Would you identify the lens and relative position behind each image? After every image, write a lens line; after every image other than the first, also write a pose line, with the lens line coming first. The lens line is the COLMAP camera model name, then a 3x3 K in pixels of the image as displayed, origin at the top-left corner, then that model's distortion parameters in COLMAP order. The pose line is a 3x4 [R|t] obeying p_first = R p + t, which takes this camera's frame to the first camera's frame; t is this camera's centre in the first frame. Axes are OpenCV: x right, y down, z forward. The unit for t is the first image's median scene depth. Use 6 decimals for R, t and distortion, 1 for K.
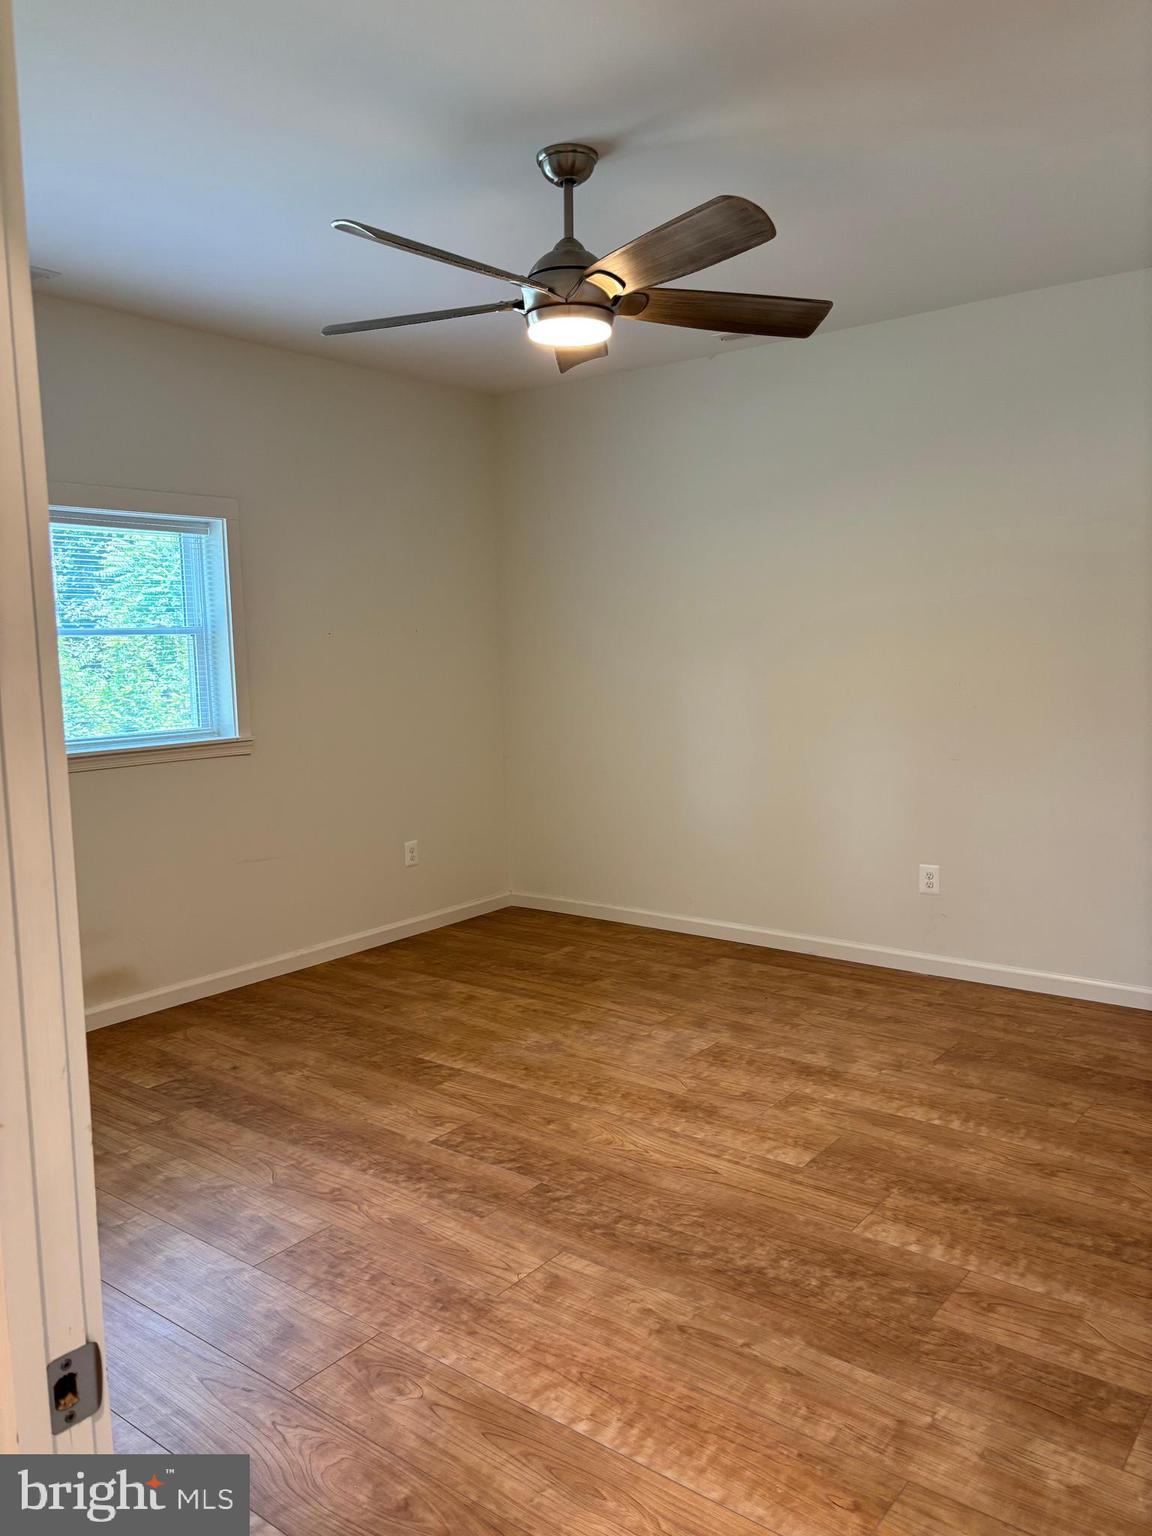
lens RADIAL K [[1160.2, 0, 576.2], [0, 1160.2, 769.9], [0, 0, 1]] dist [0.058474, -0.061361]
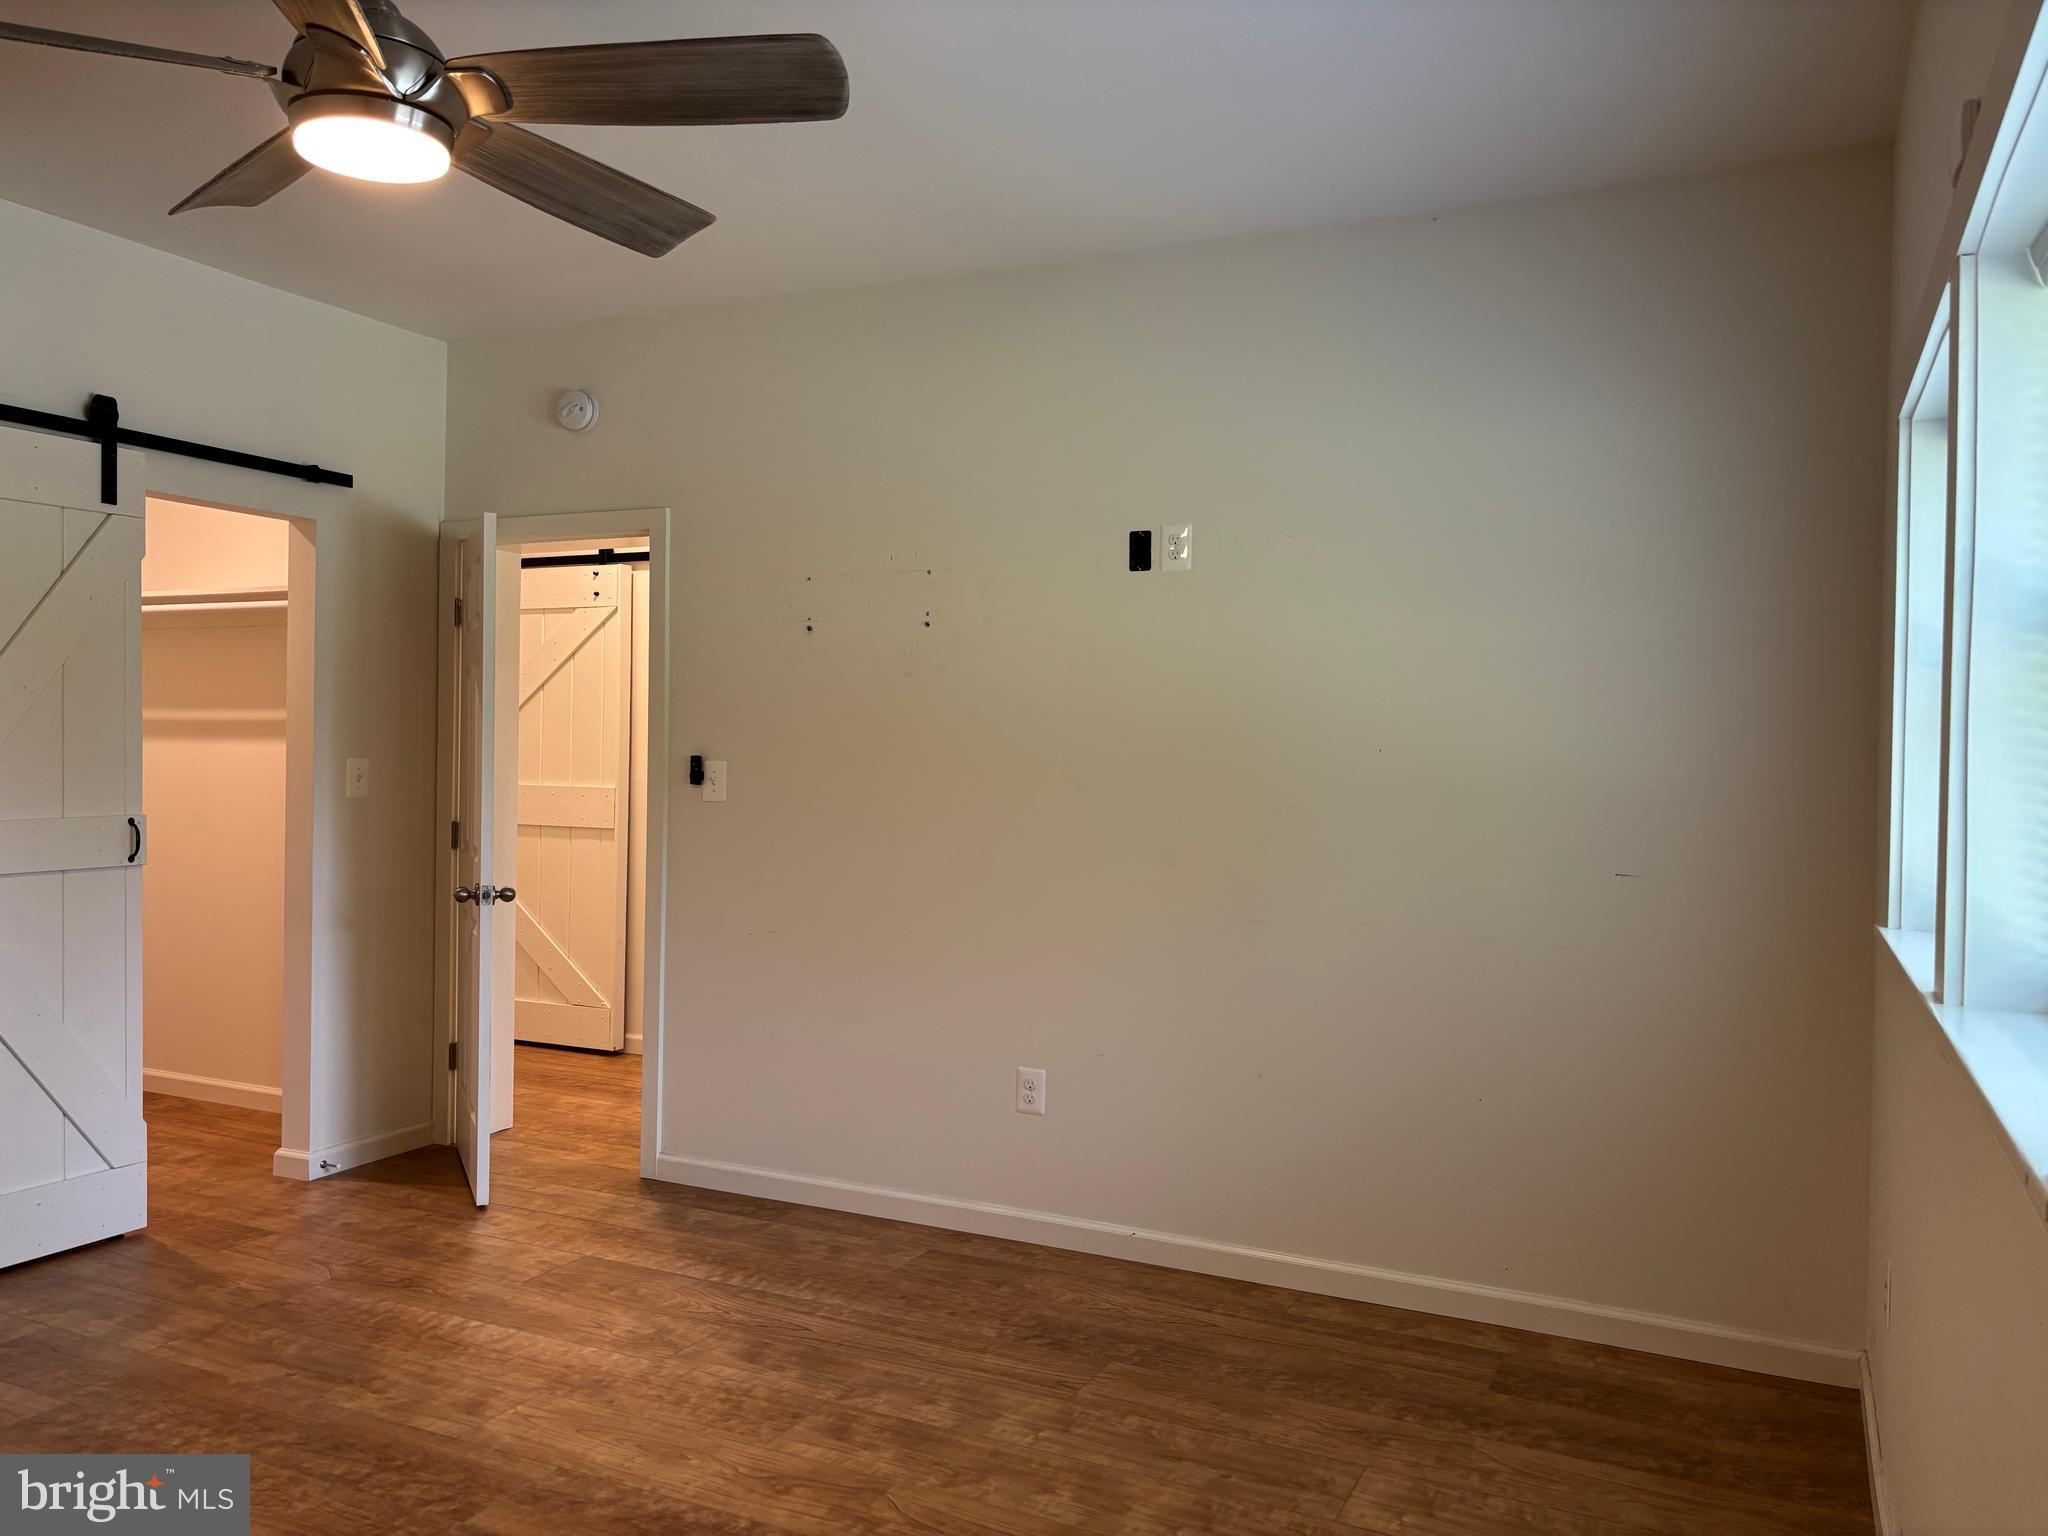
lens RADIAL K [[1546.9, 0, 1025.1], [0, 1546.9, 765.0], [0, 0, 1]] dist [0.058474, -0.061361]
pose [[-0.977200, 0.006807, -0.212212, -0.171027], [-0.019572, 0.992343, 0.121953, -0.194111], [0.211417, 0.123326, -0.969584, 2.080667]]
